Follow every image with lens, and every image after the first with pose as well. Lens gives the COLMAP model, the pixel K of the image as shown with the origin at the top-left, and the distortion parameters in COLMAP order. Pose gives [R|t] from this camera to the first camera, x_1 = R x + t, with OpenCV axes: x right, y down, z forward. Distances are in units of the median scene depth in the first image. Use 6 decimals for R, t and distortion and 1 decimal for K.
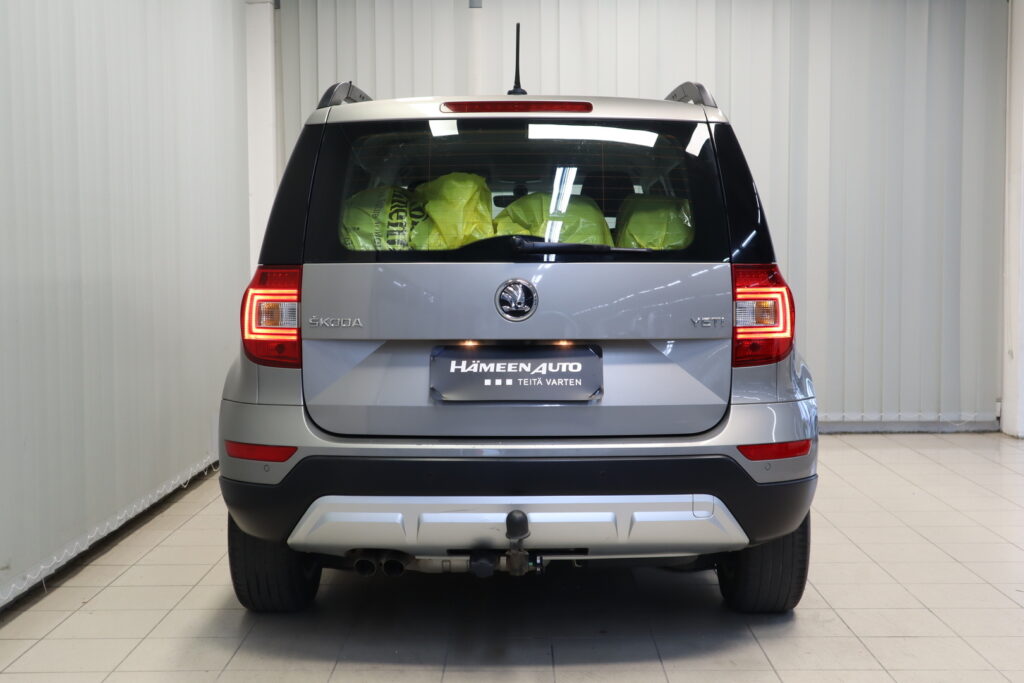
lens RADIAL K [[1303.2, 0, 521.7], [0, 1303.2, 339.2], [0, 0, 1]] dist [0.040323, 0.000000]
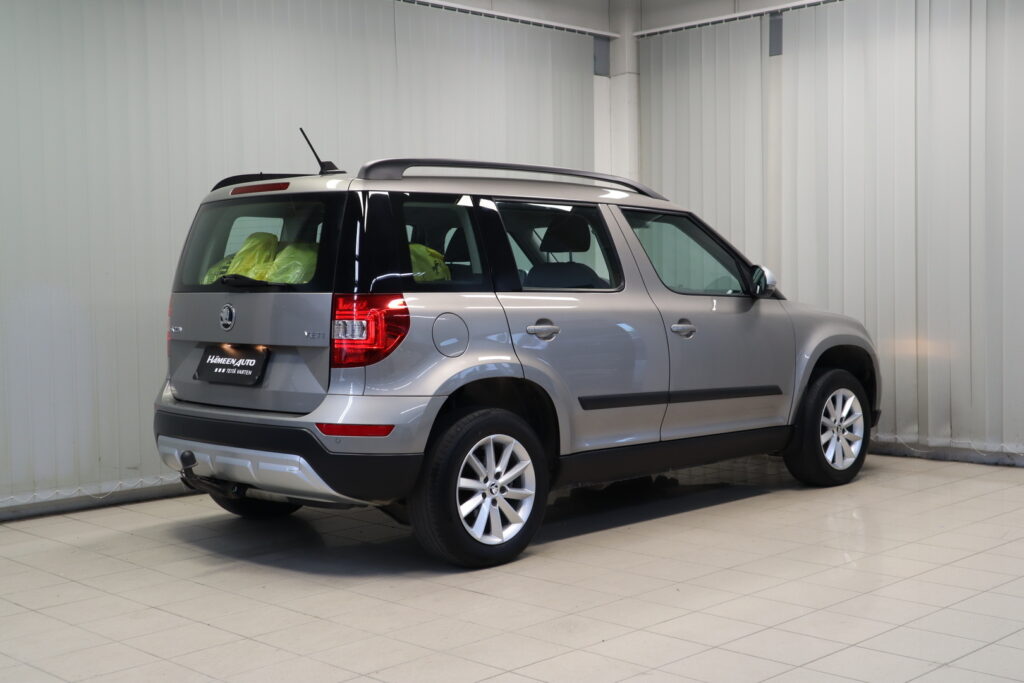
lens RADIAL K [[1303.2, 0, 511.7], [0, 1303.2, 340.3], [0, 0, 1]] dist [0.040323, 0.000000]
pose [[0.701524, 0.028607, -0.712072, 0.355149], [-0.036289, 0.999332, 0.004396, -0.005809], [0.711722, 0.022756, 0.702093, 0.043709]]
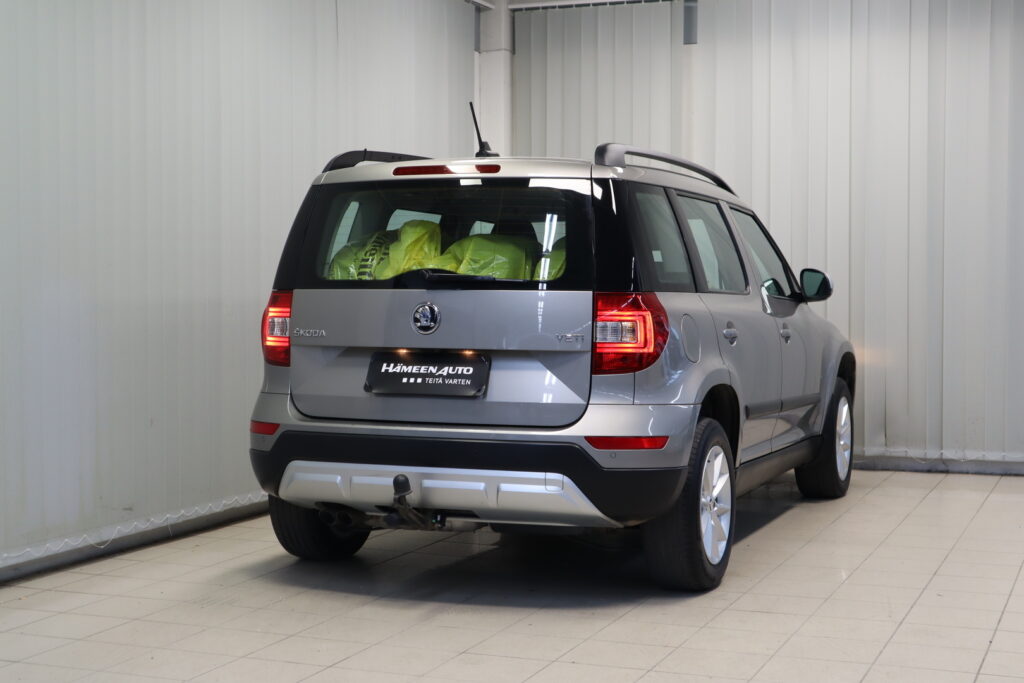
lens RADIAL K [[1574.5, 0, 515.1], [0, 1574.5, 344.3], [0, 0, 1]] dist [0.039345, 0.000000]
pose [[0.927721, 0.020214, -0.372725, 0.180476], [-0.029505, 0.999379, -0.019241, 0.006503], [0.372105, 0.028847, 0.927742, -0.117777]]
